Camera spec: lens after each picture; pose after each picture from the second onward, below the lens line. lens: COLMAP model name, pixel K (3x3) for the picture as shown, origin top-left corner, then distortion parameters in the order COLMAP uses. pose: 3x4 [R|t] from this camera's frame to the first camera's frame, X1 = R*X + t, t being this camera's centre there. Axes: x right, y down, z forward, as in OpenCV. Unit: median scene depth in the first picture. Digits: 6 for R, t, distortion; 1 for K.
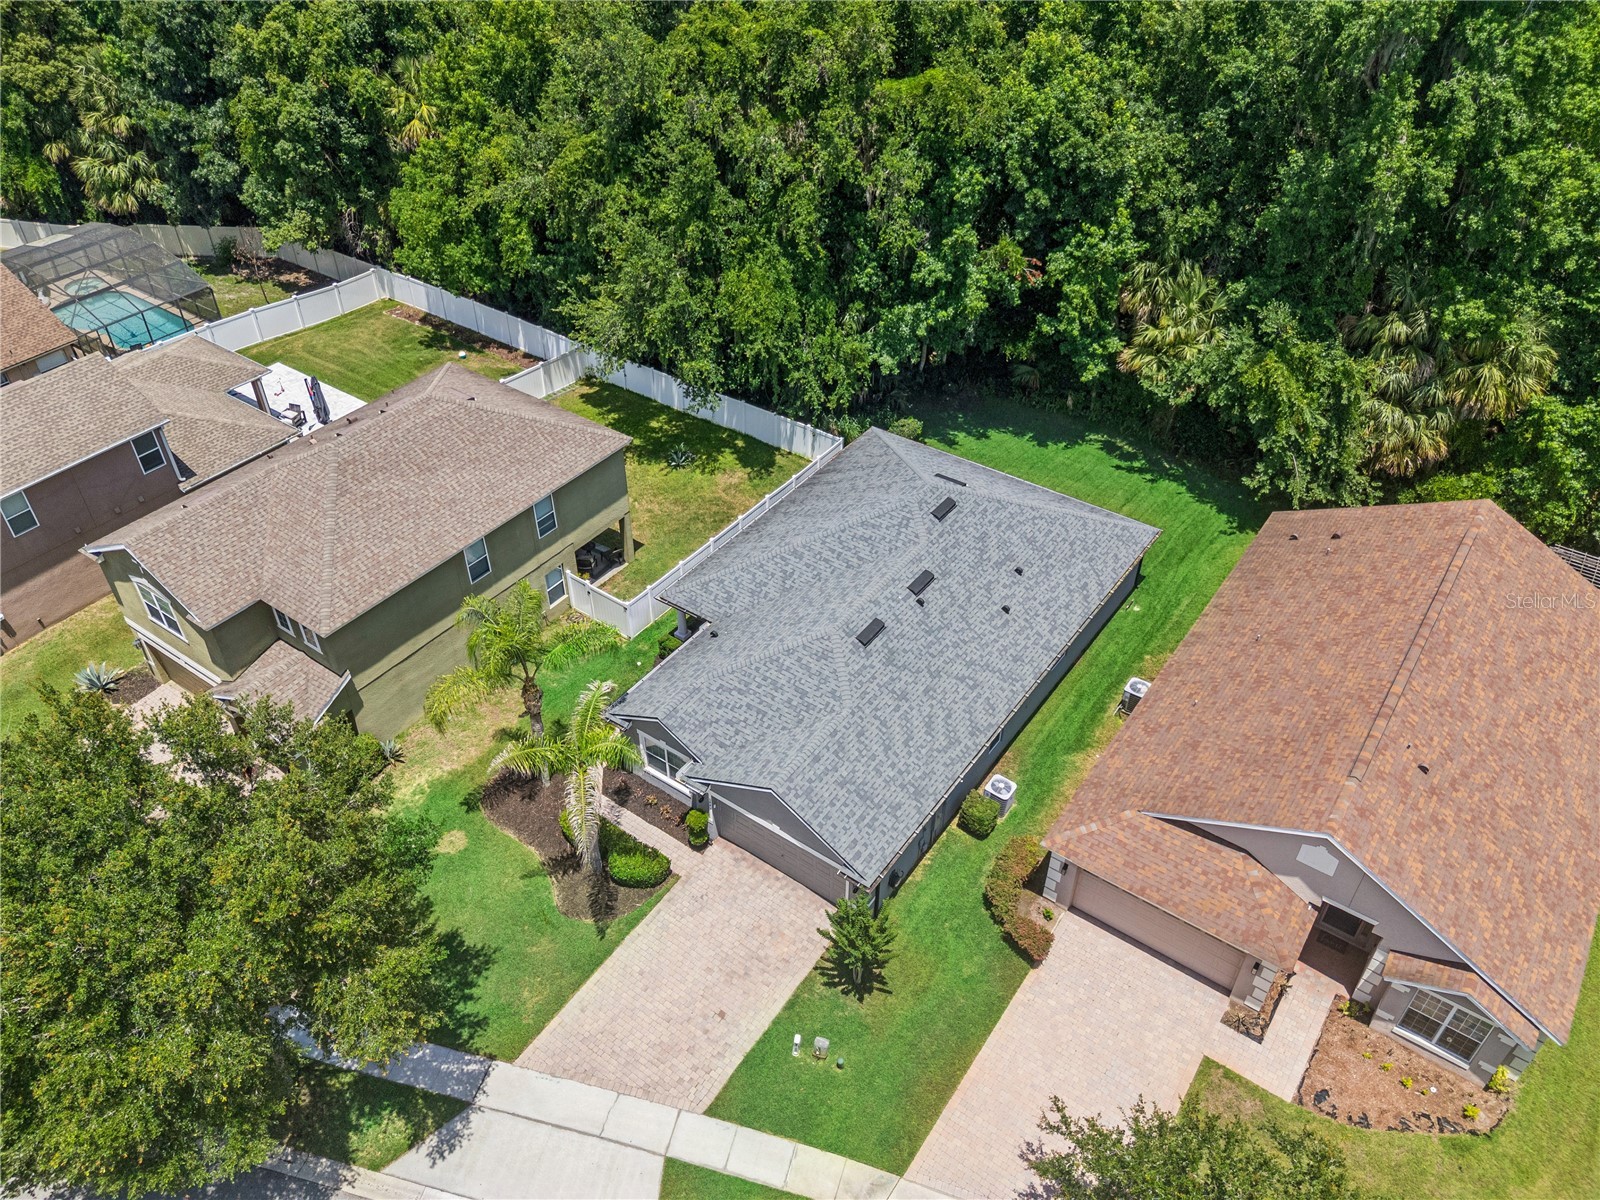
lens RADIAL K [[1191.9, 0, 800.0], [0, 1191.9, 600.0], [0, 0, 1]] dist [0.023984, -0.001390]
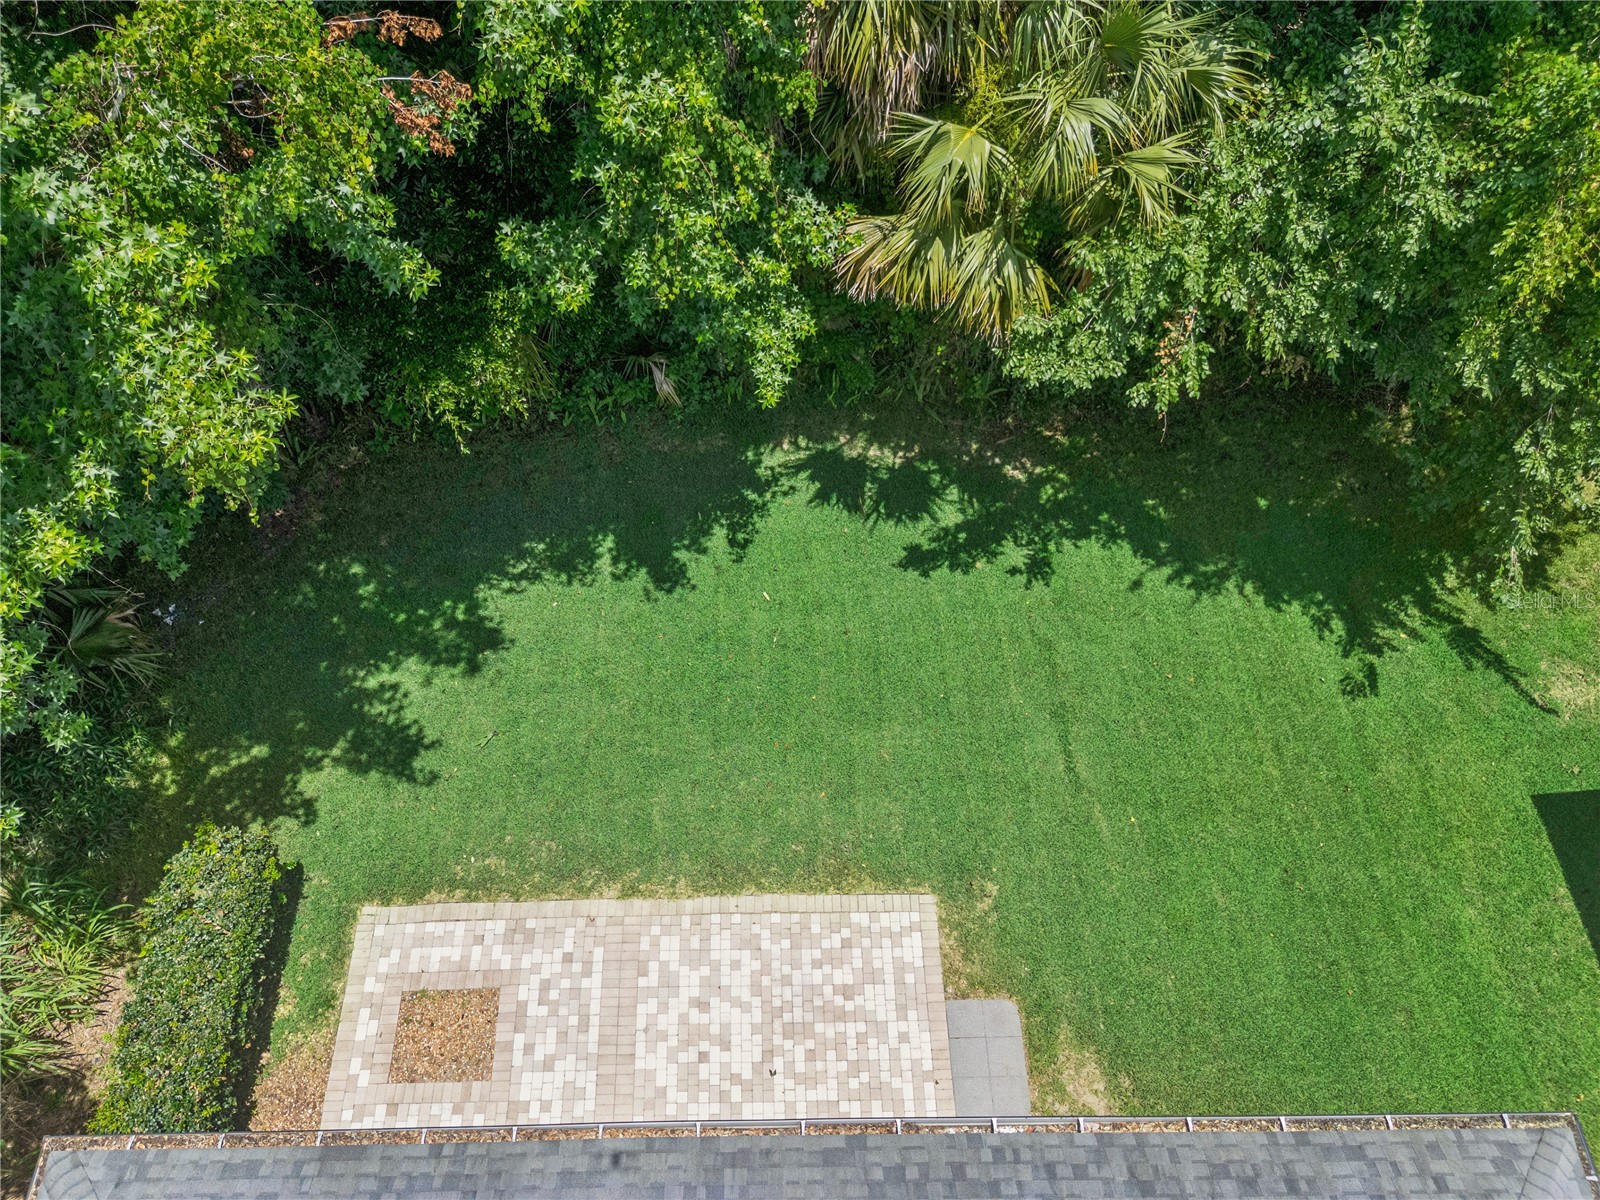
lens RADIAL K [[1192.7, 0, 800.0], [0, 1192.7, 600.0], [0, 0, 1]] dist [0.102960, -0.157296]
pose [[0.807089, -0.496683, 0.319240, 0.151909], [0.370924, 0.847202, 0.380347, -0.272325], [-0.459373, -0.188559, 0.867999, 0.843078]]
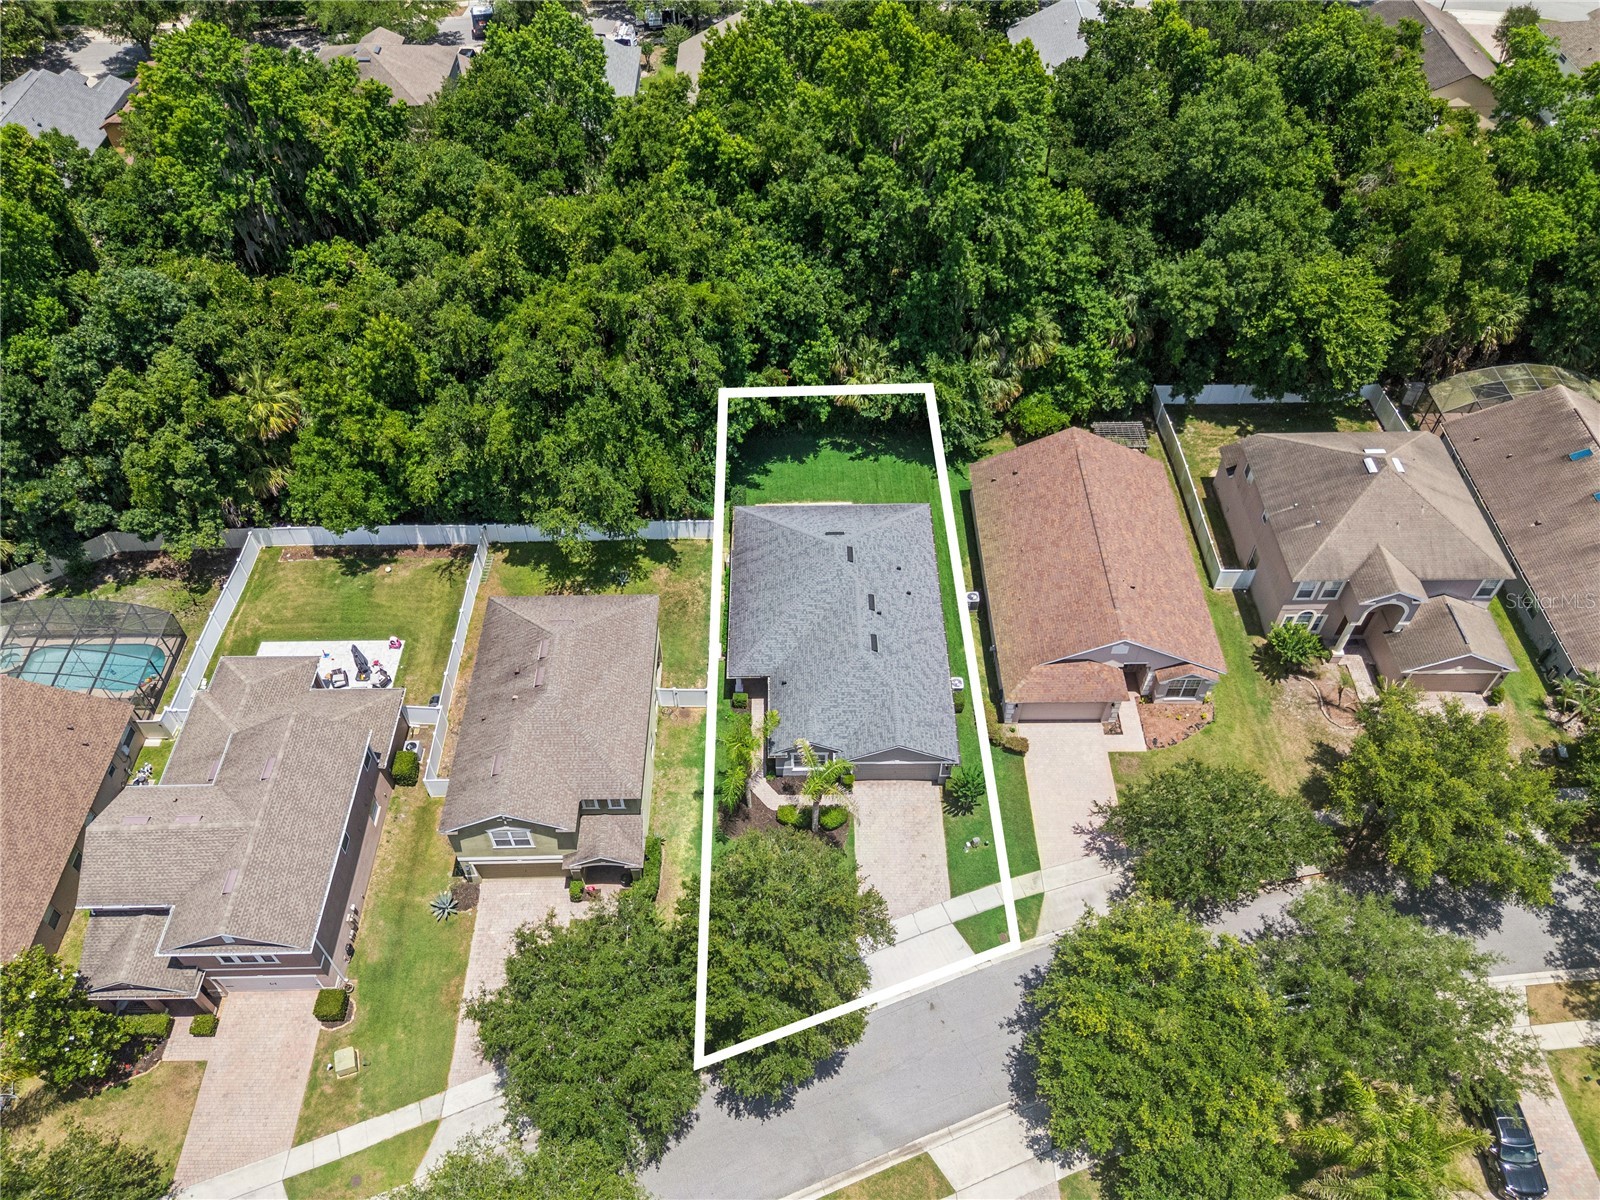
lens RADIAL K [[1172.9, 0, 800.0], [0, 1172.9, 600.0], [0, 0, 1]] dist [0.068819, -0.072499]
pose [[0.808292, -0.451877, 0.377454, -0.538001], [0.383294, 0.890471, 0.245249, -0.407883], [-0.446935, -0.053557, 0.892962, -0.436660]]
